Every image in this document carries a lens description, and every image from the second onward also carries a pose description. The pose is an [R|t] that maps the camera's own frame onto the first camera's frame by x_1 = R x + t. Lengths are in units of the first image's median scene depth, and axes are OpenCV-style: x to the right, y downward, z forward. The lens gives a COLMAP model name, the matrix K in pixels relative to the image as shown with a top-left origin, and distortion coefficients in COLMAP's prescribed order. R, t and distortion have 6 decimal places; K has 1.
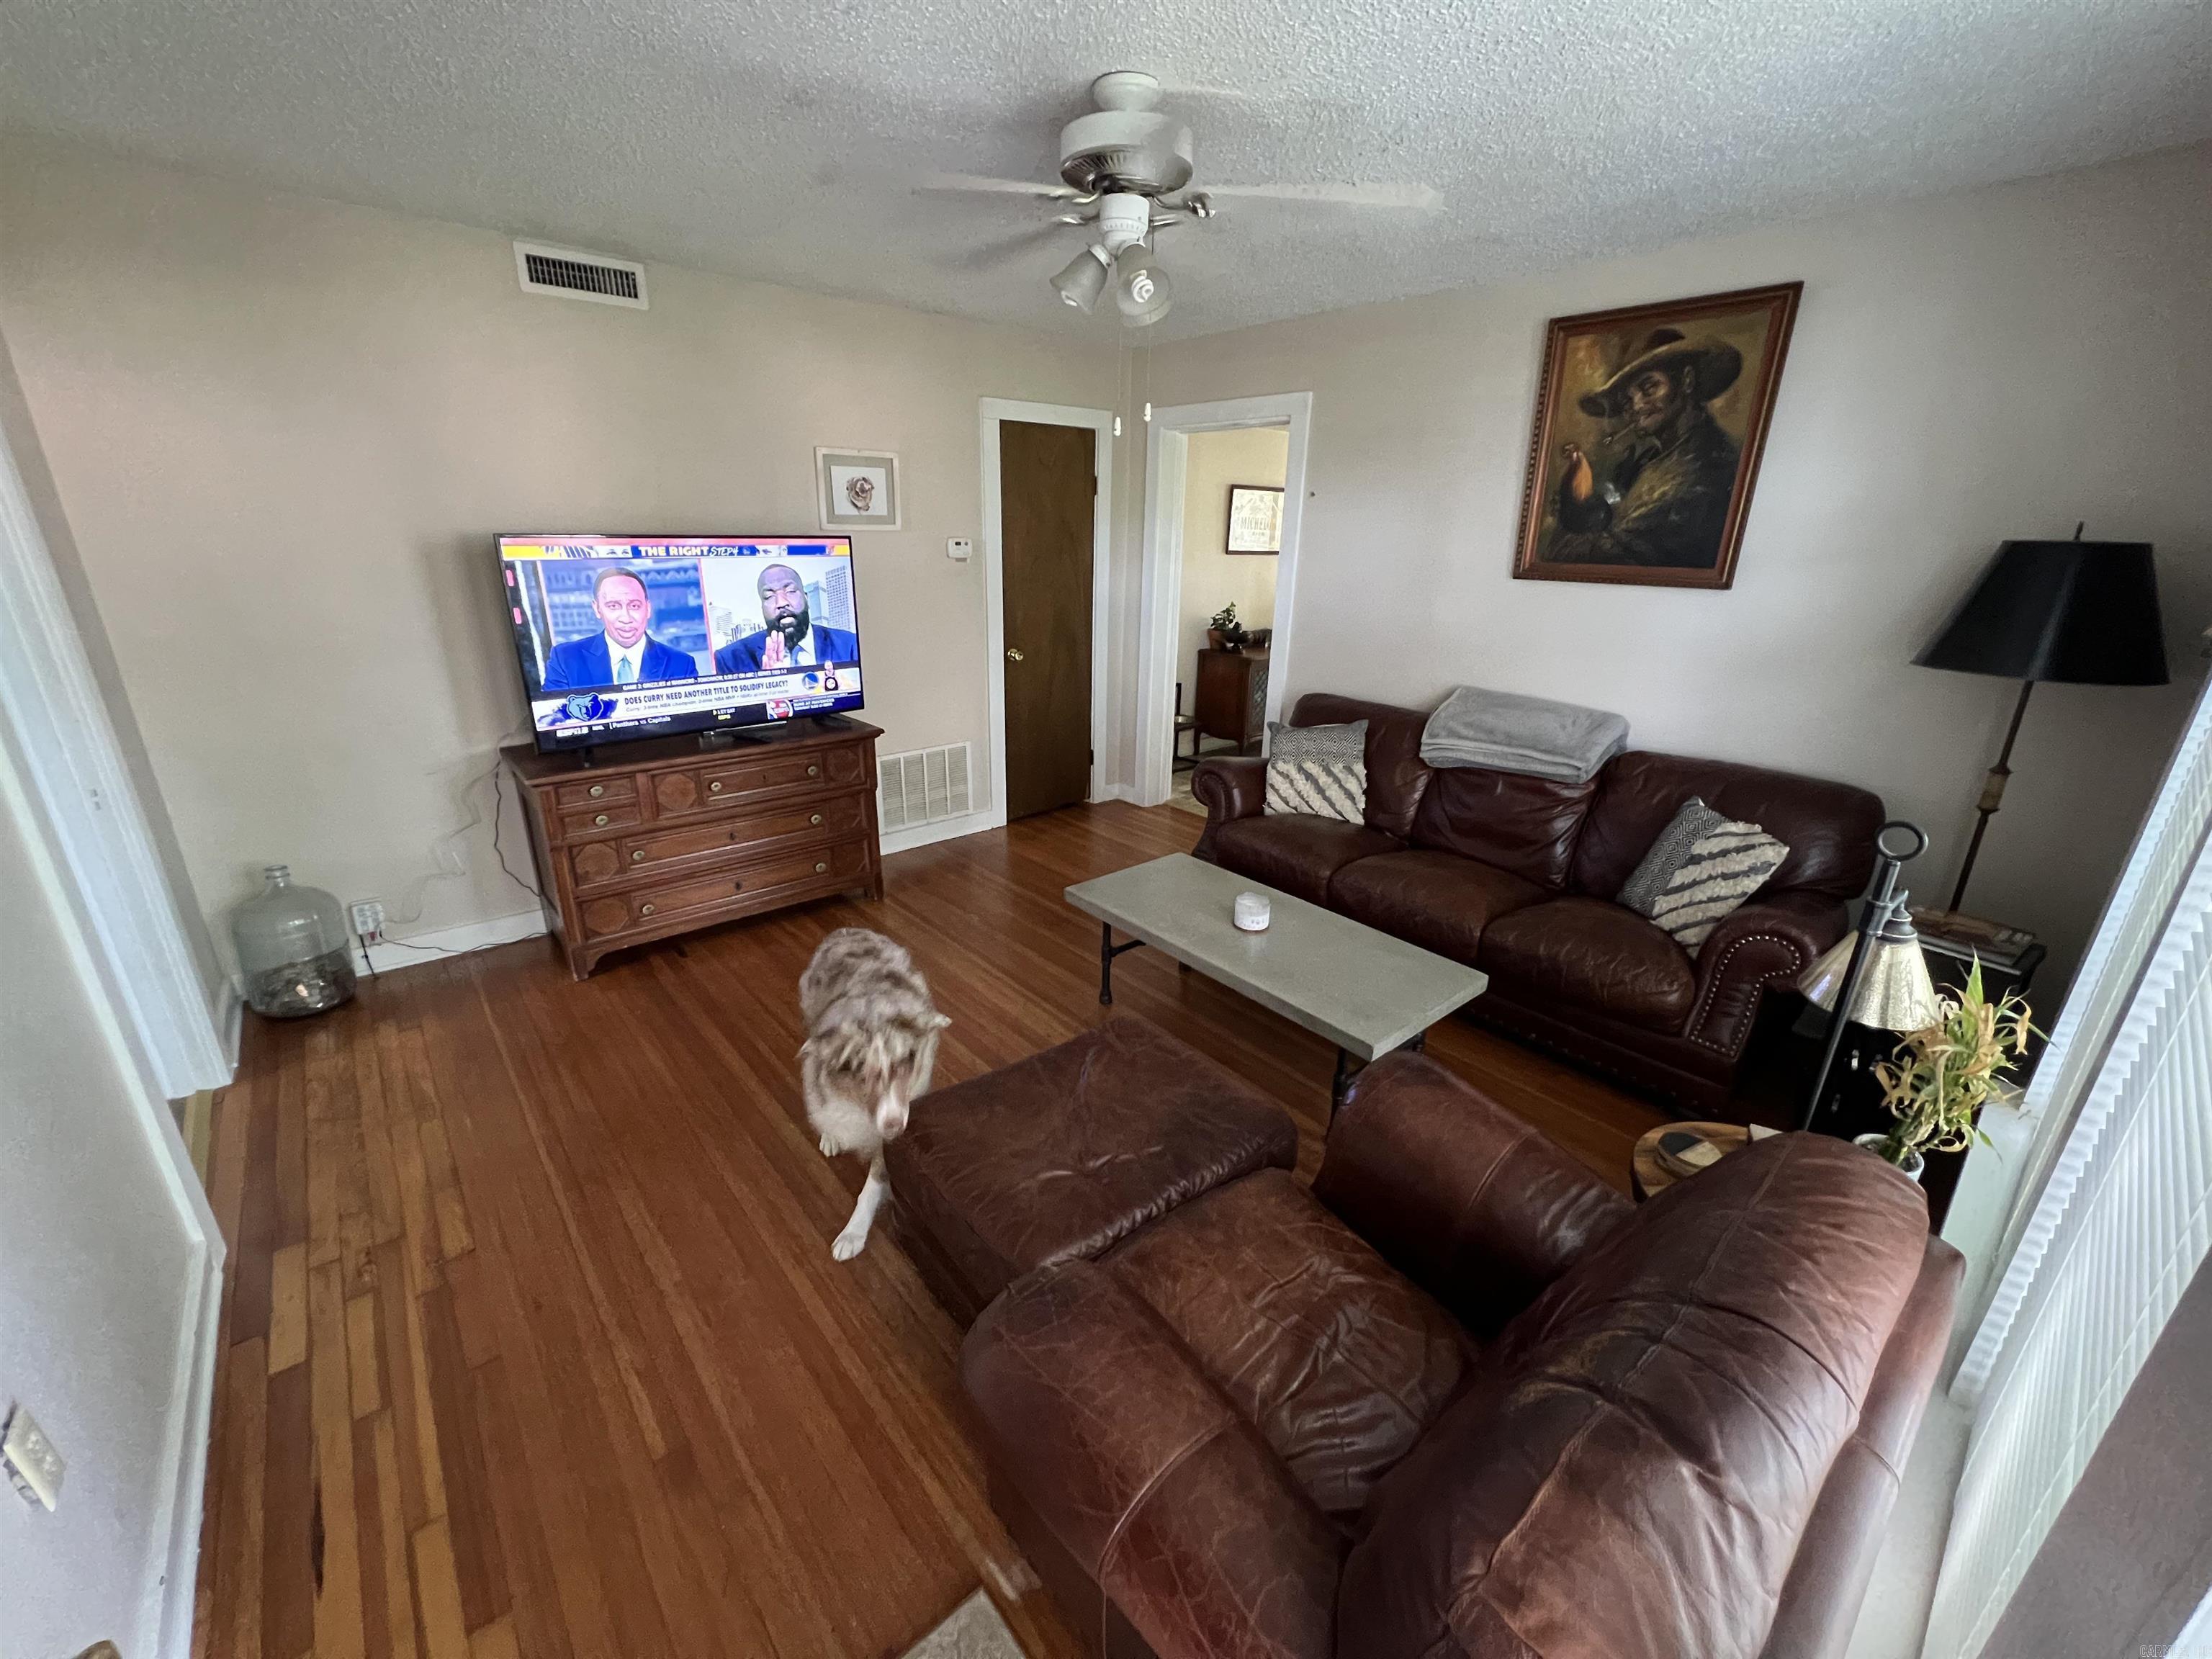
lens RADIAL K [[878.7, 0, 1108.3], [0, 878.7, 829.7], [0, 0, 1]] dist [-0.004016, -0.000211]
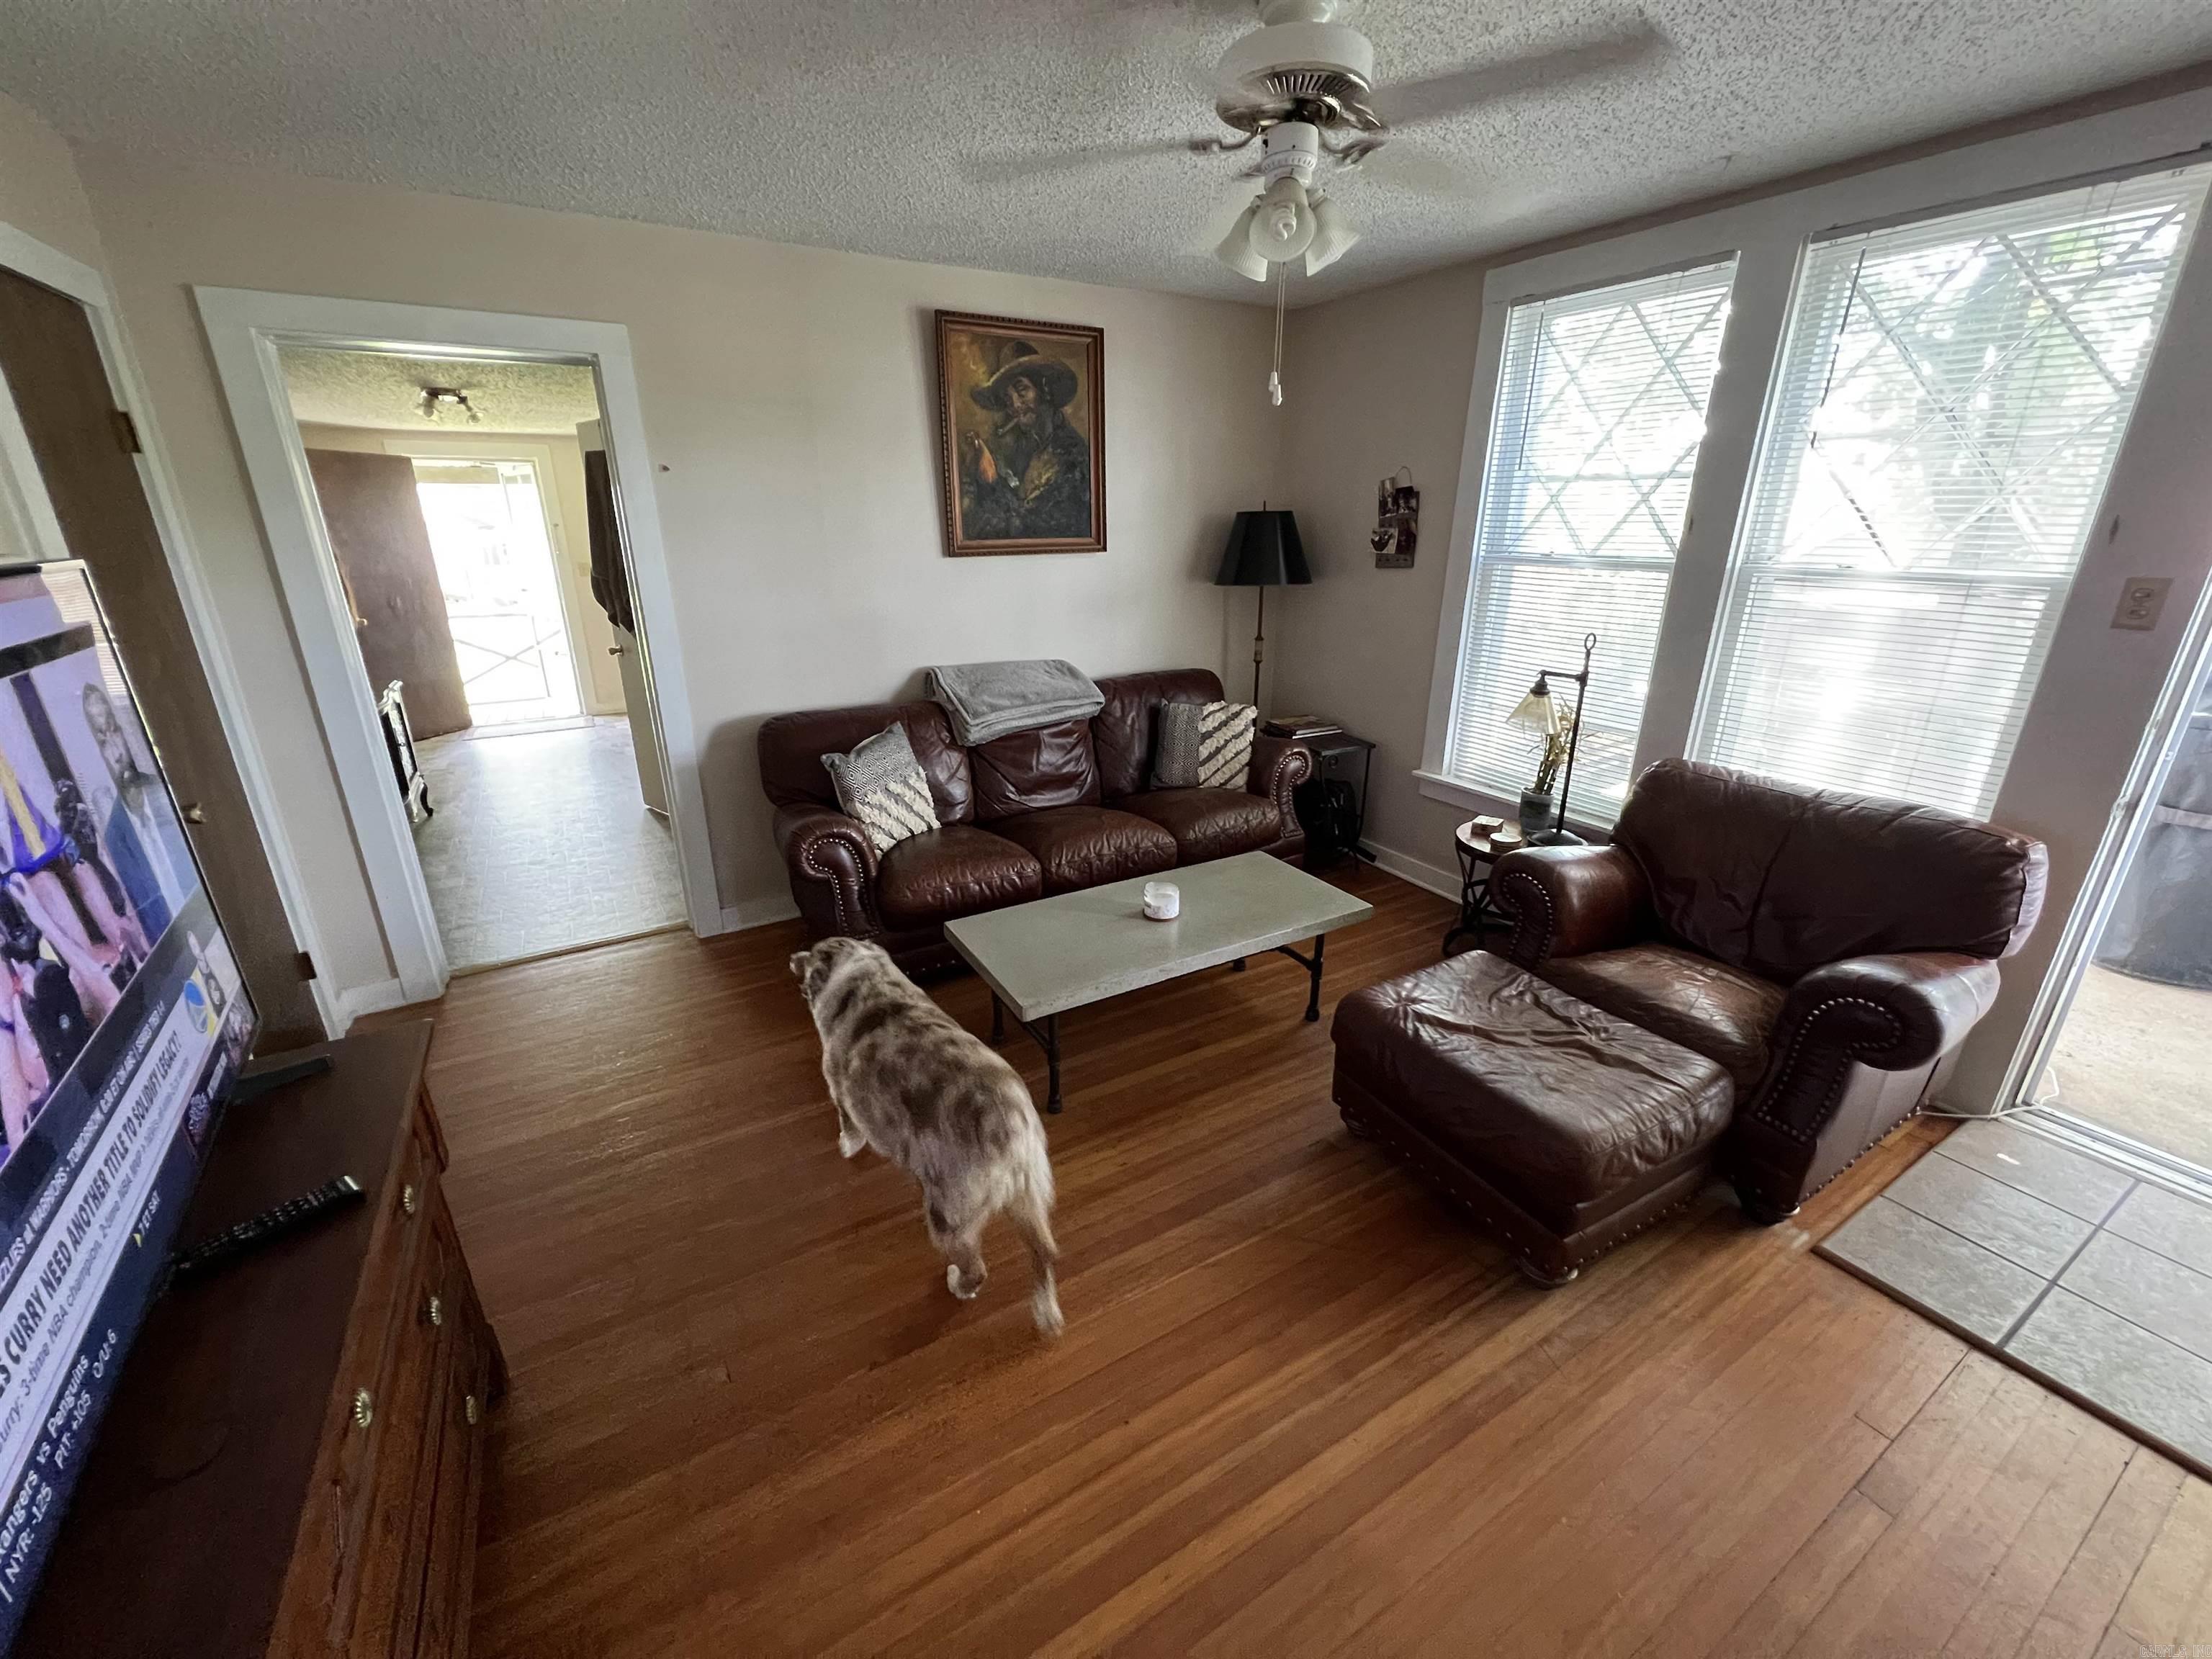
lens RADIAL K [[887.5, 0, 1110.3], [0, 887.5, 825.6], [0, 0, 1]] dist [-0.000199, -0.000192]
pose [[0.183997, -0.344950, 0.920410, -0.355856], [0.329483, 0.903867, 0.272883, -0.132429], [-0.926059, 0.253050, 0.279964, 0.360518]]
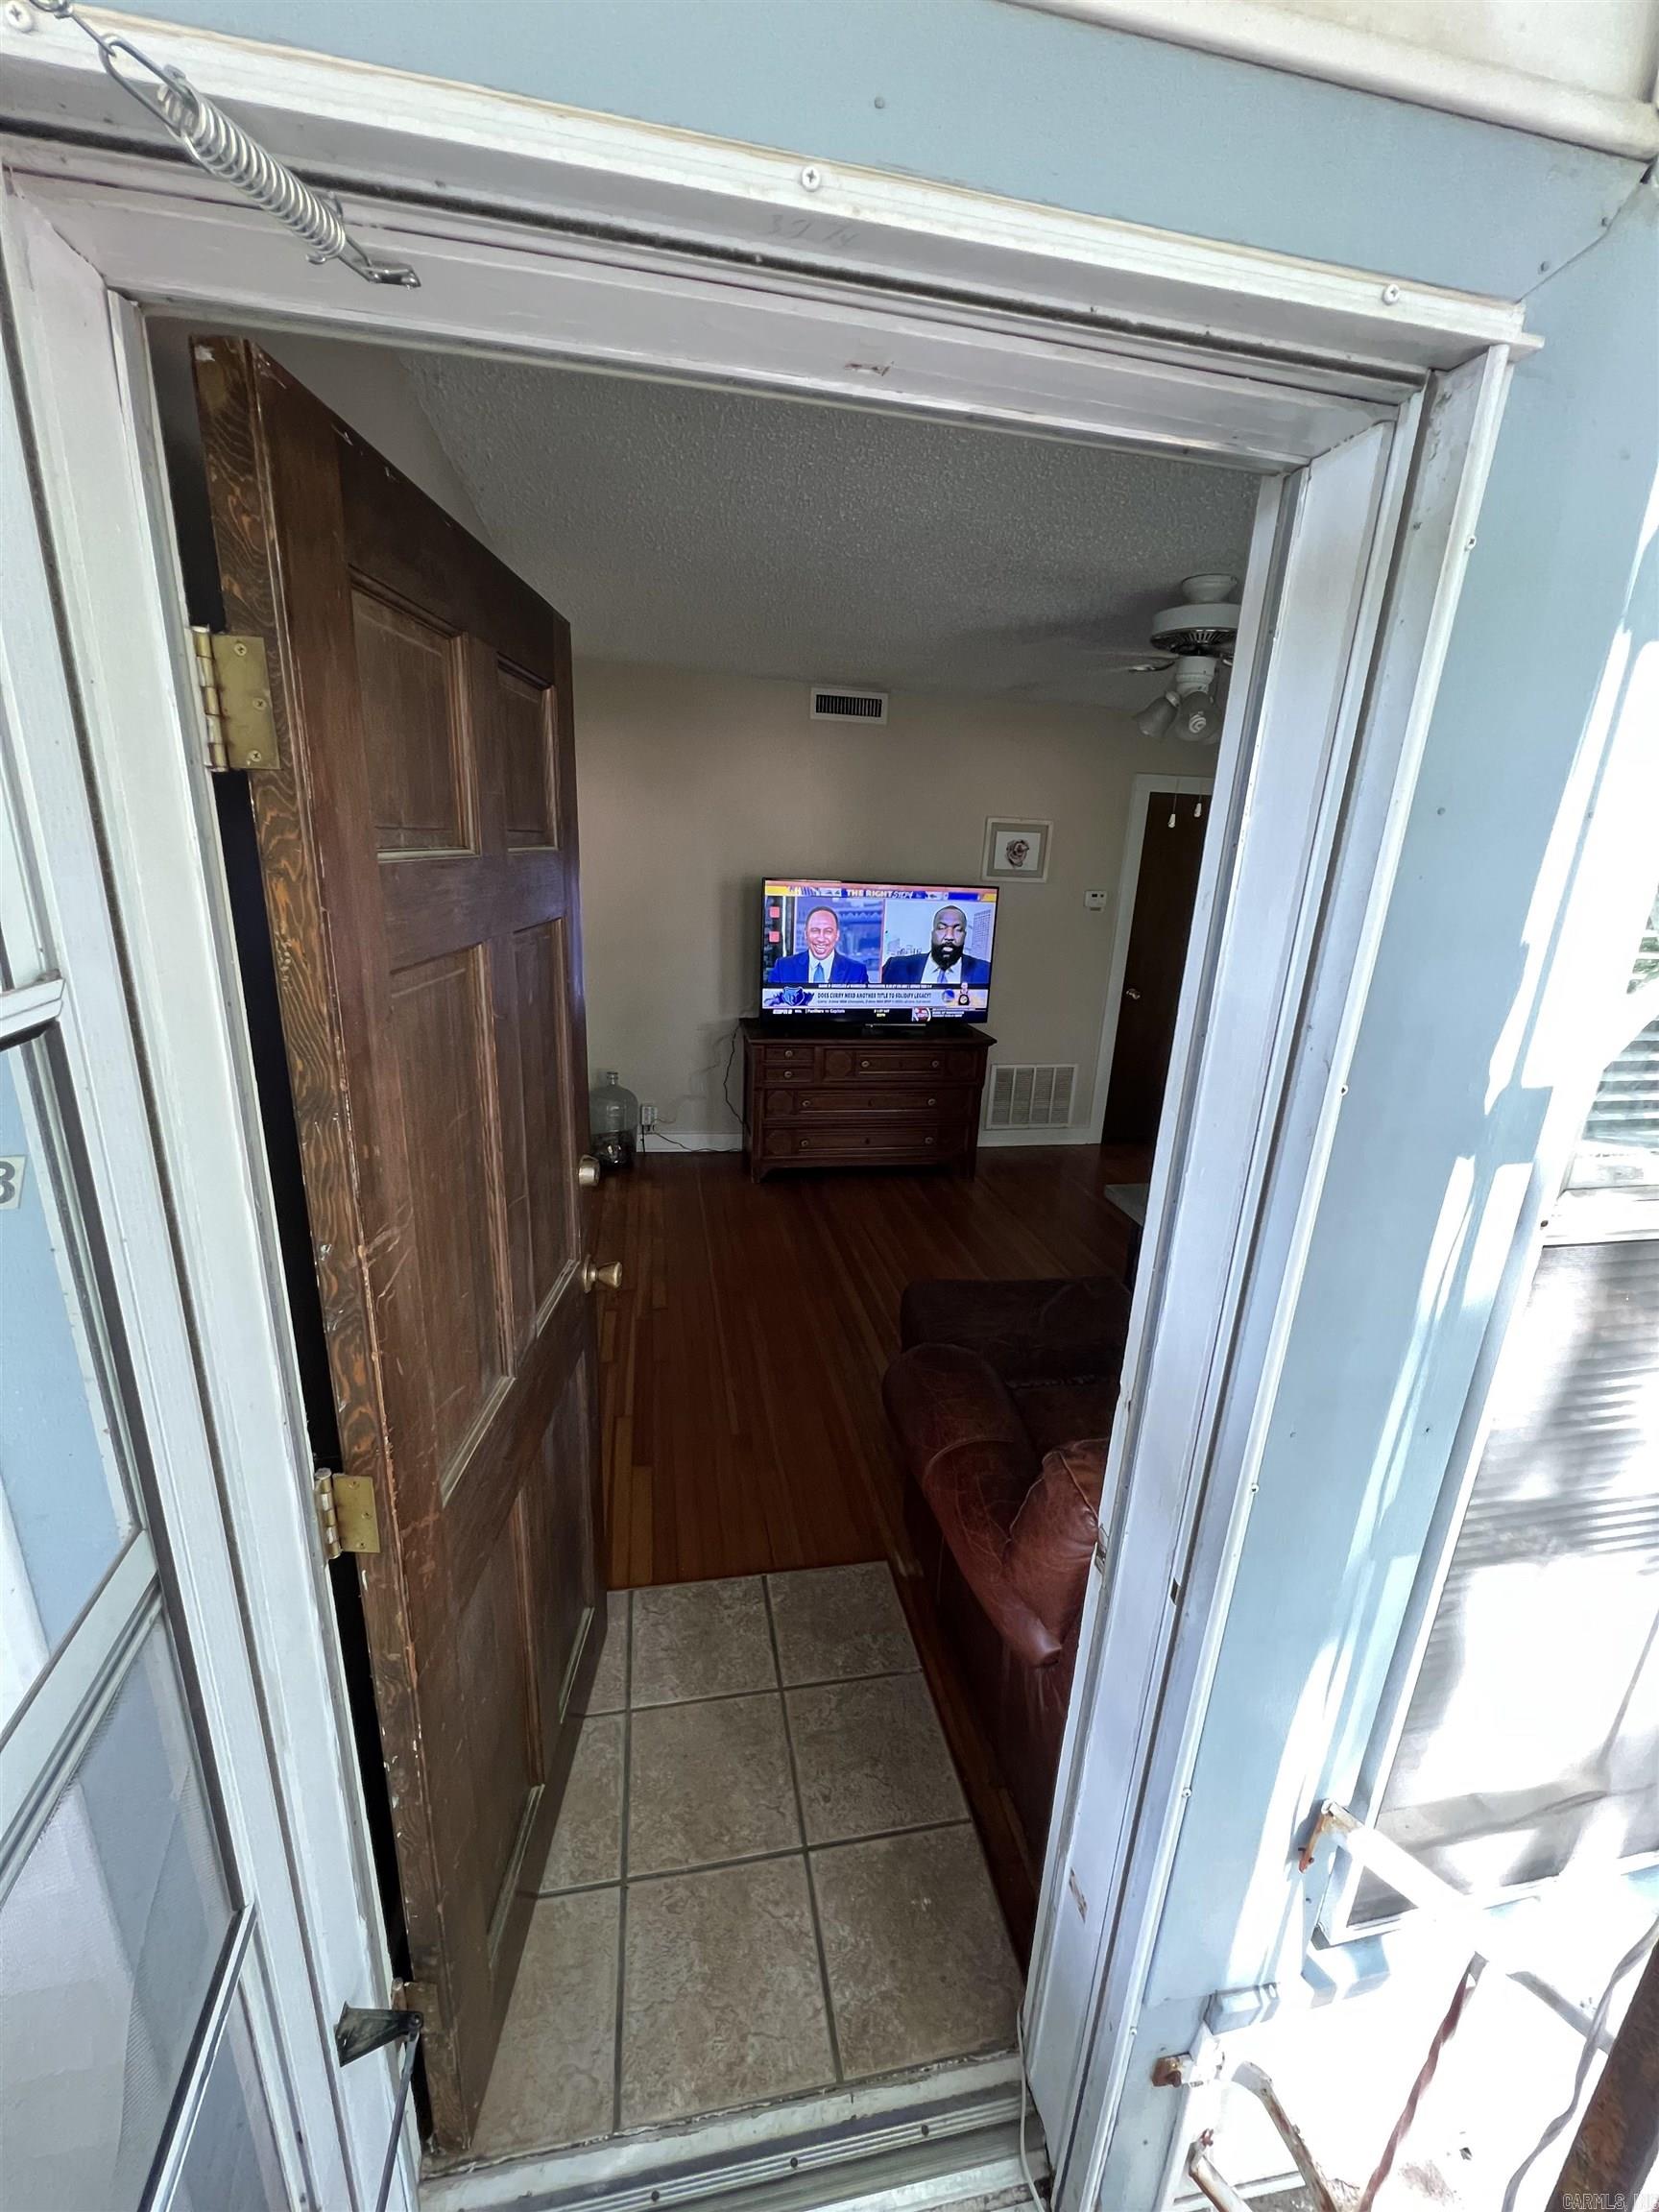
lens RADIAL K [[878.7, 0, 829.8], [0, 878.7, 1107.2], [0, 0, 1]] dist [-0.004016, -0.000211]
pose [[0.866357, 0.159428, -0.473295, 0.169202], [-0.189833, 0.981673, -0.016812, 0.052552], [0.461940, 0.104412, 0.880744, -0.227446]]
